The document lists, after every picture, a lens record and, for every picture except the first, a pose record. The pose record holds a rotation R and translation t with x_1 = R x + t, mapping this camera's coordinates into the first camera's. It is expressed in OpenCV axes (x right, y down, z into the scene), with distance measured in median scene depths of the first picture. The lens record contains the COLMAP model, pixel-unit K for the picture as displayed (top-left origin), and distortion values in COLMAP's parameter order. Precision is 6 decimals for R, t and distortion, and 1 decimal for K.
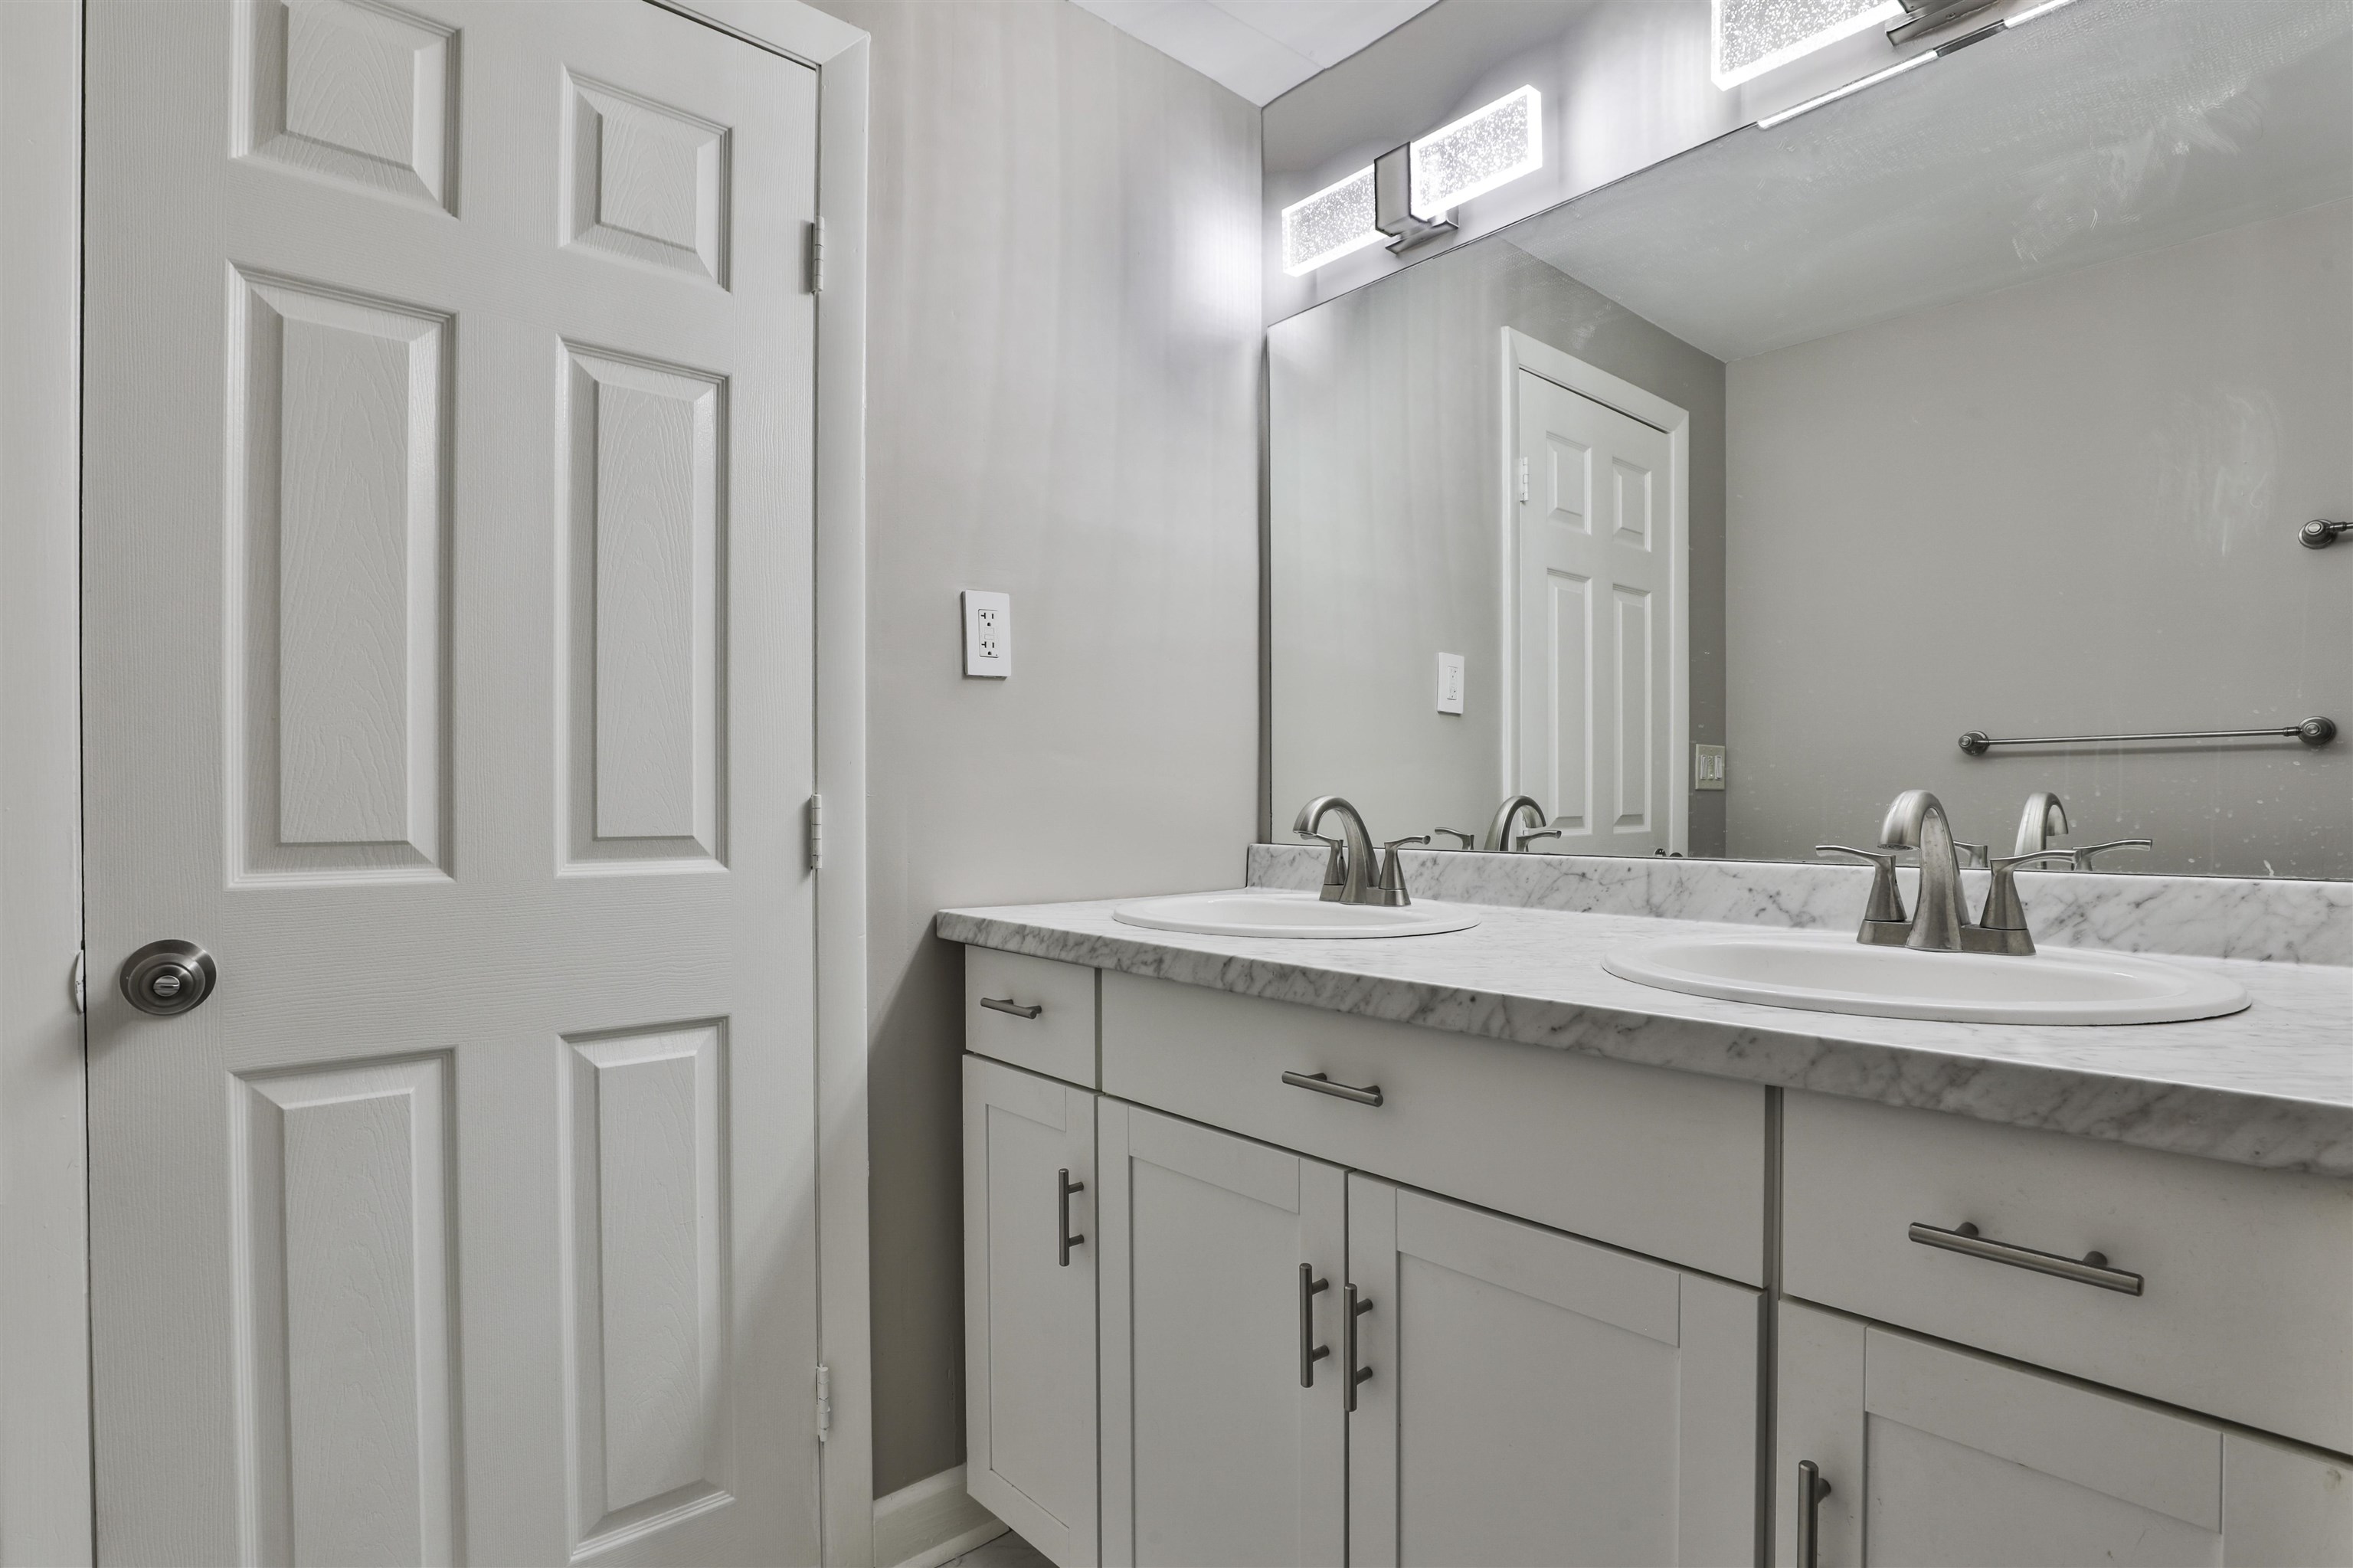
lens RADIAL K [[1151.1, 0, 1177.2], [0, 1151.1, 748.5], [0, 0, 1]] dist [-0.051478, 0.014960]
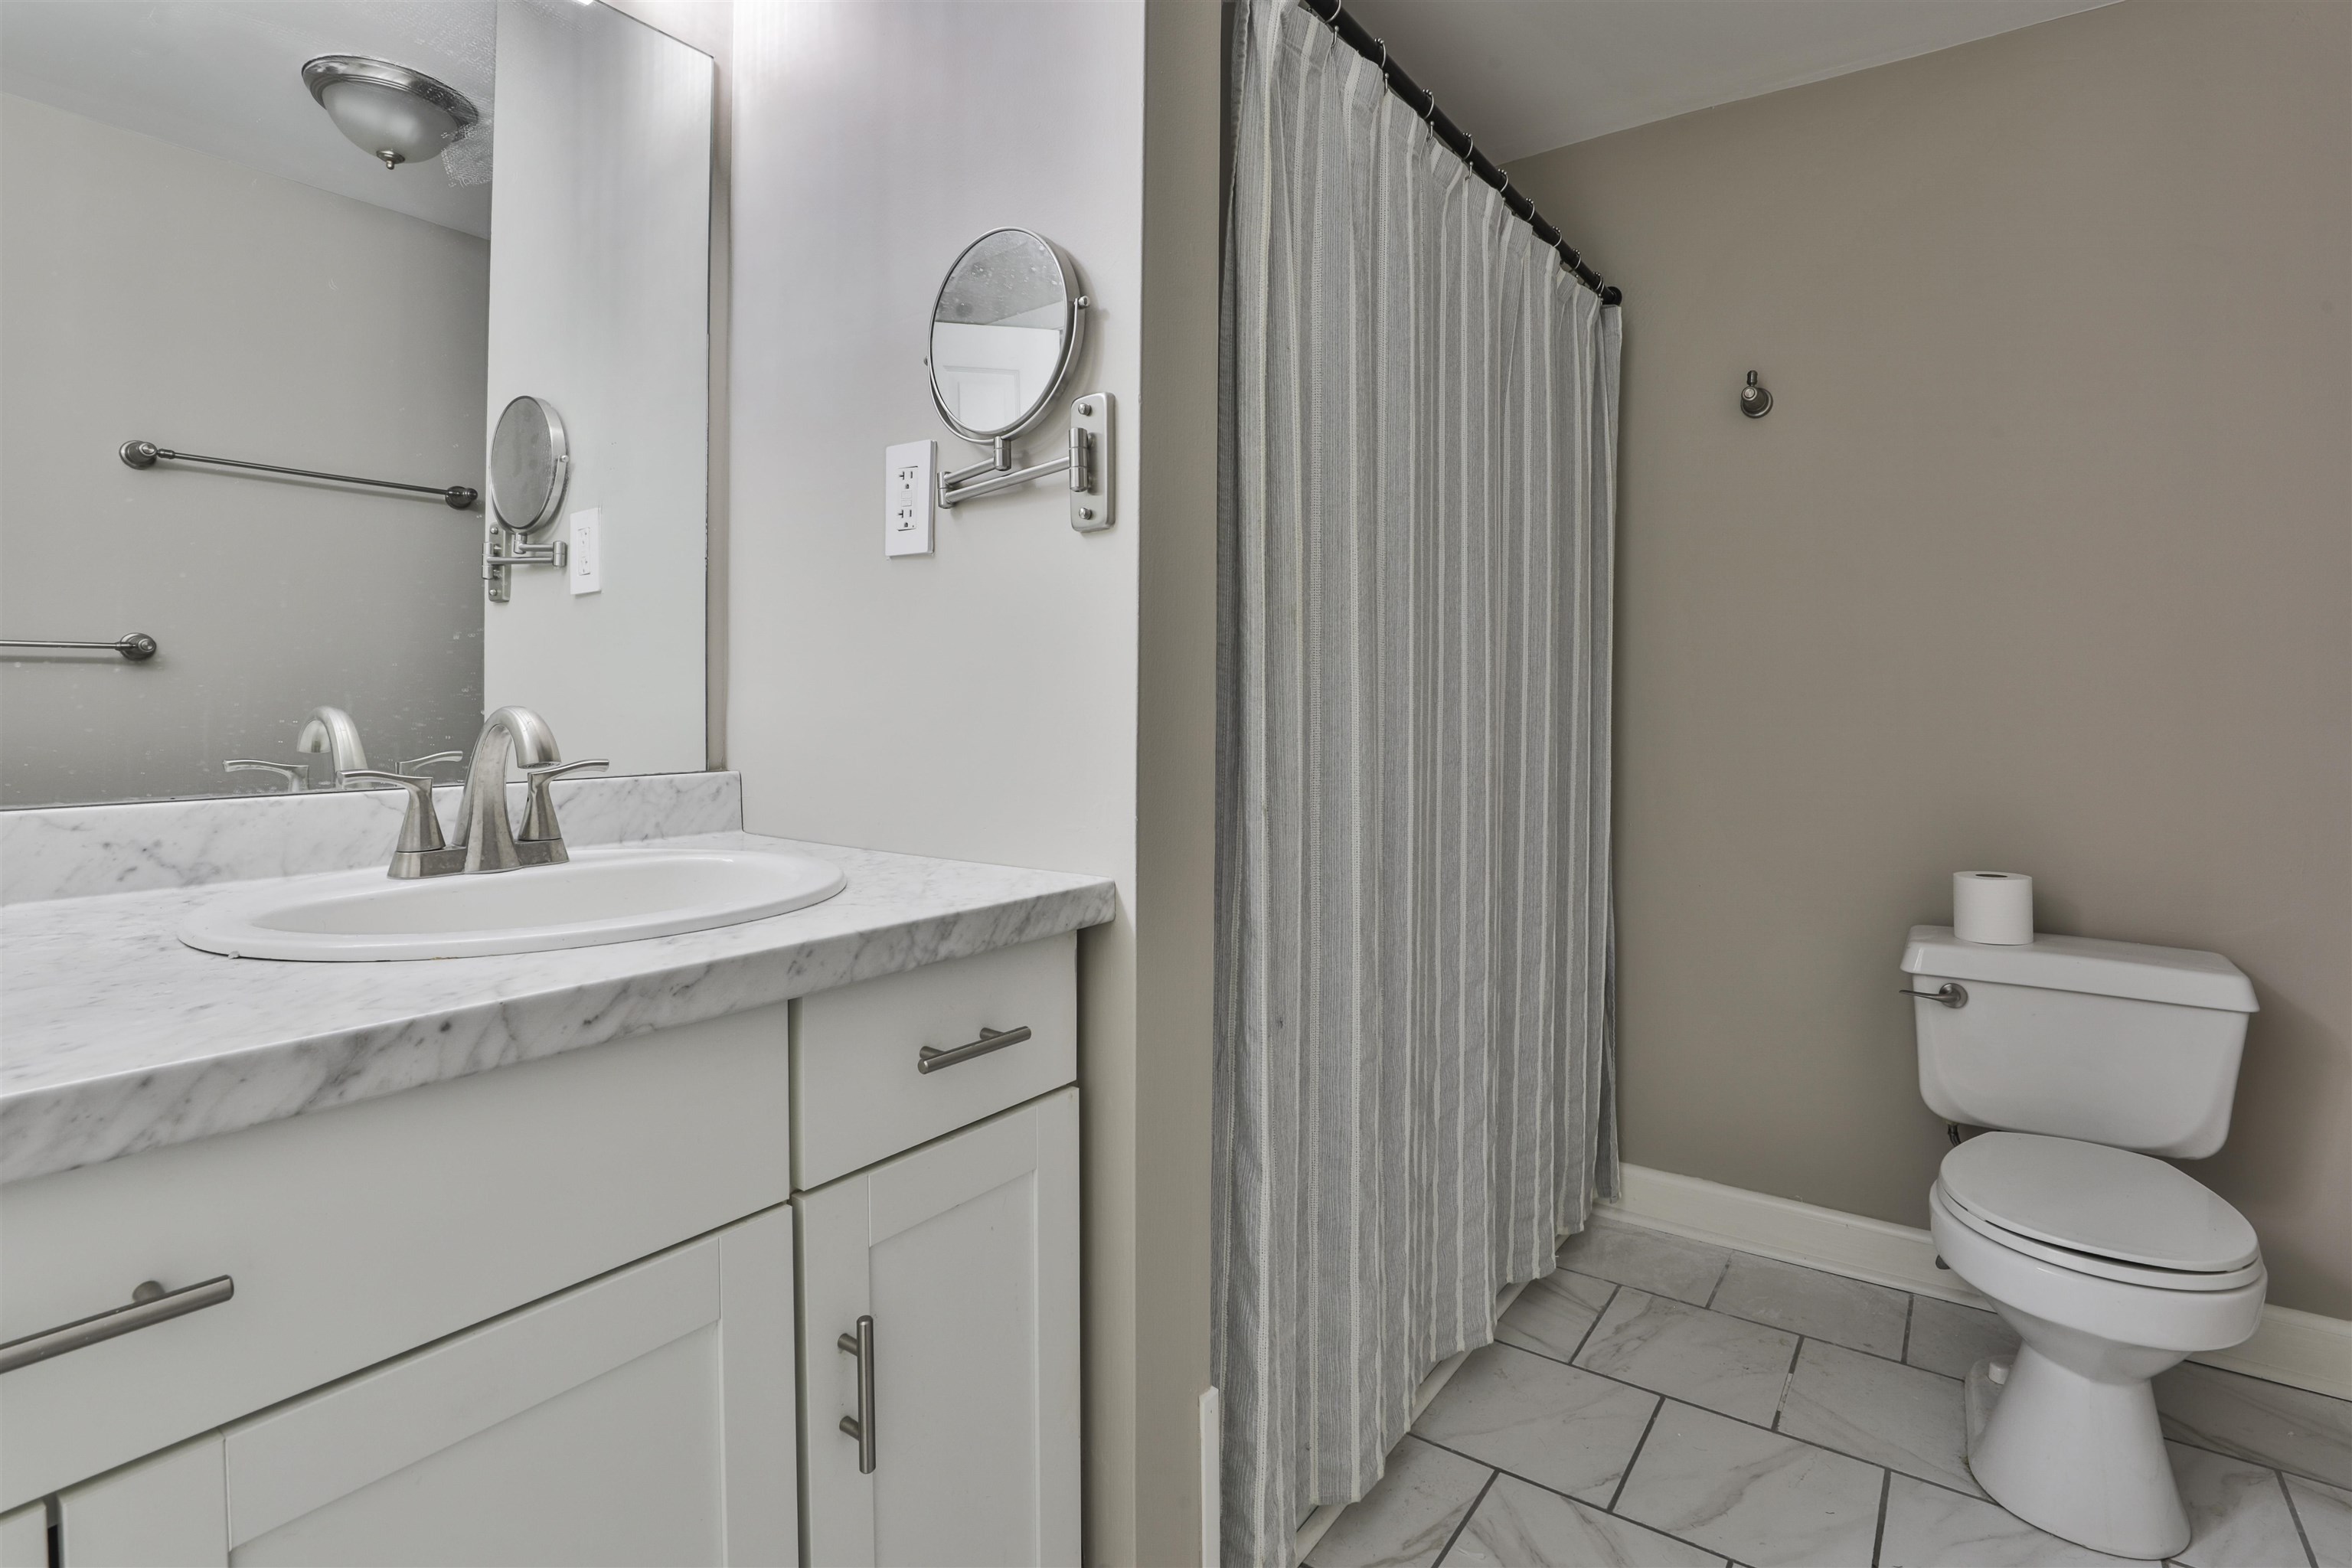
lens RADIAL K [[1150.6, 0, 1176.7], [0, 1150.6, 748.5], [0, 0, 1]] dist [-0.051478, 0.014960]
pose [[-0.219209, -0.035344, 0.975037, -0.422051], [-0.039878, 0.998833, 0.027241, 0.028311], [-0.974863, -0.032910, -0.220363, 0.711680]]
